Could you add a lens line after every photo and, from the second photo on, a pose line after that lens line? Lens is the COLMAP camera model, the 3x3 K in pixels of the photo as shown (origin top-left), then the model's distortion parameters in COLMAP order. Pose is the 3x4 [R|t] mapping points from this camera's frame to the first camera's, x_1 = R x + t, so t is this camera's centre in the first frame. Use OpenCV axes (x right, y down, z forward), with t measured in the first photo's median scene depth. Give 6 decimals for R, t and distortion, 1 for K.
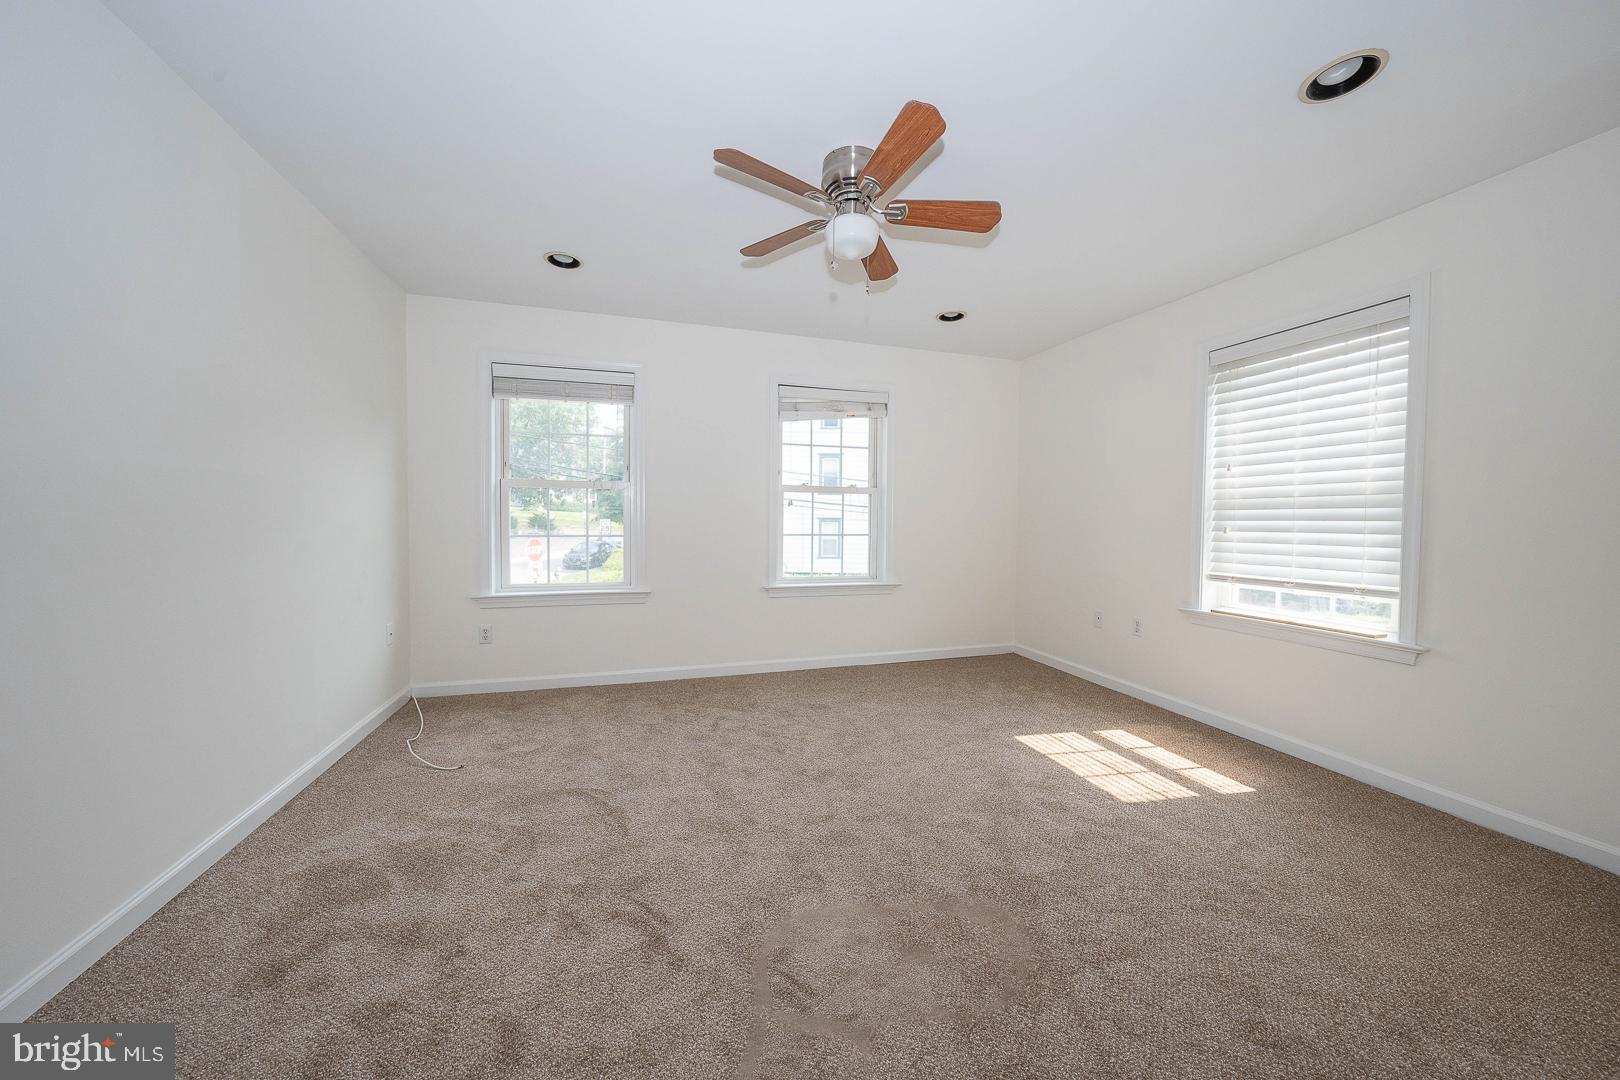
lens RADIAL K [[558.9, 0, 812.6], [0, 558.9, 536.5], [0, 0, 1]] dist [-0.021887, 0.005912]
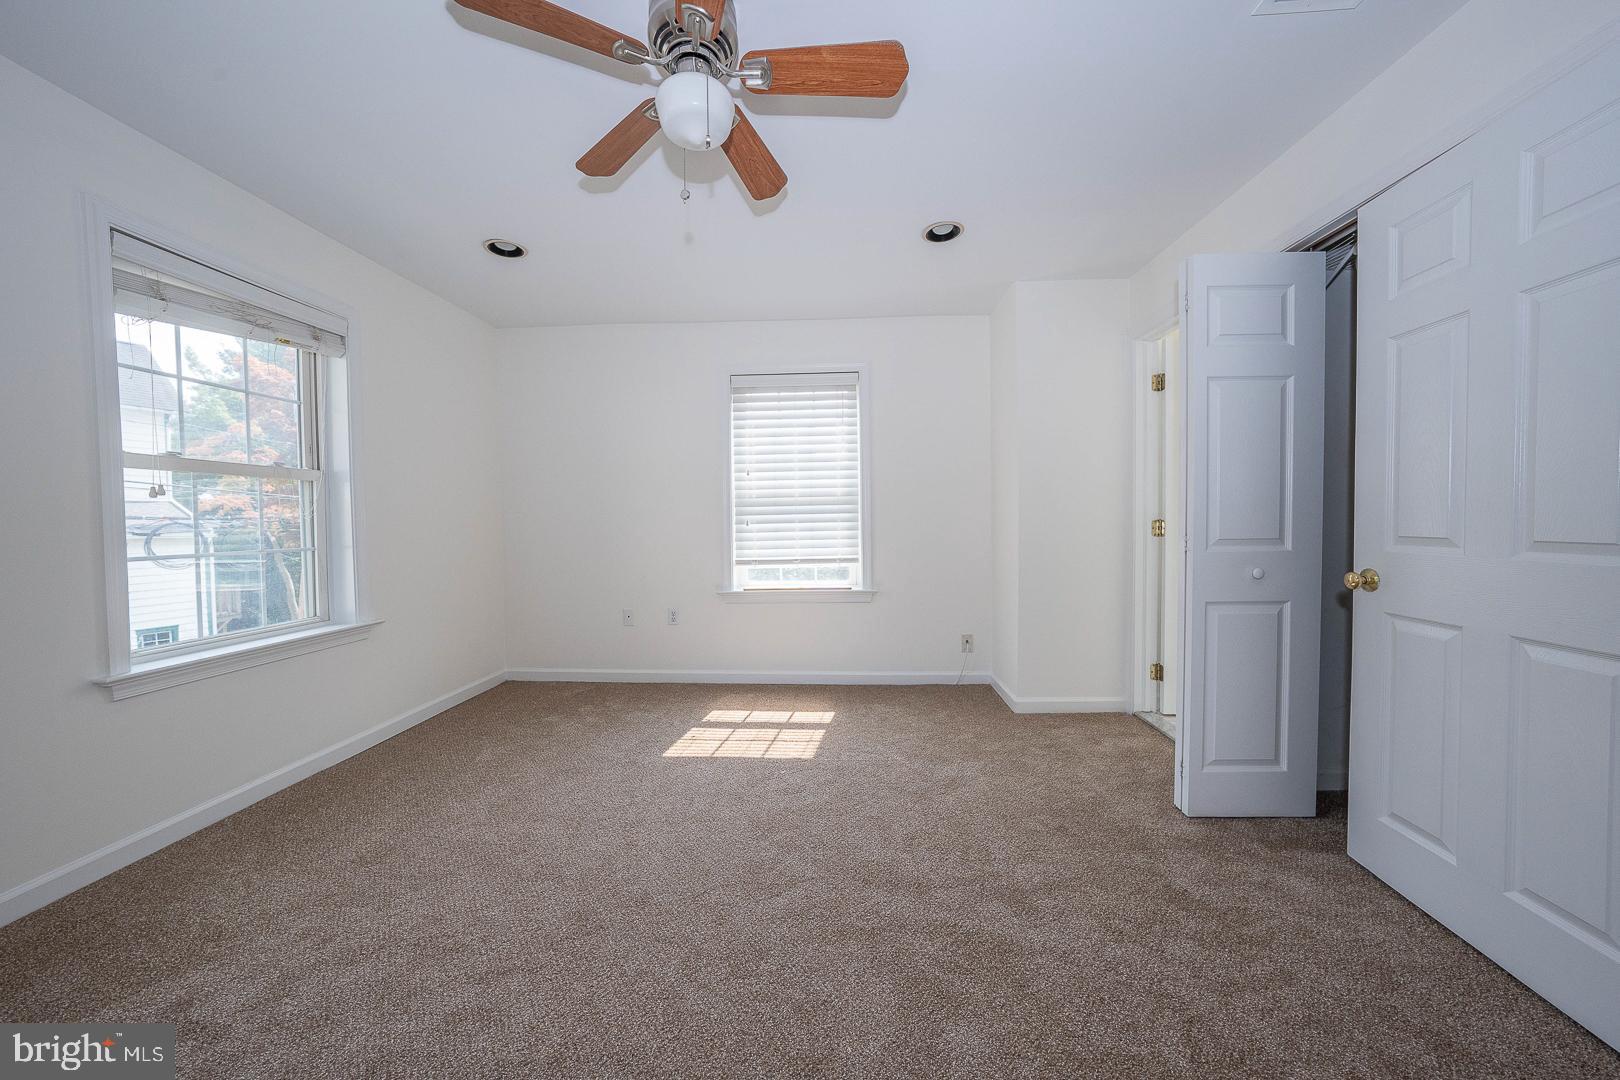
lens RADIAL K [[558.7, 0, 809.6], [0, 558.7, 535.7], [0, 0, 1]] dist [-0.023501, 0.005288]
pose [[0.354026, -0.042622, 0.934264, -0.398514], [0.047828, 0.998479, 0.027428, -0.012122], [-0.934012, 0.034974, 0.355526, 0.456139]]
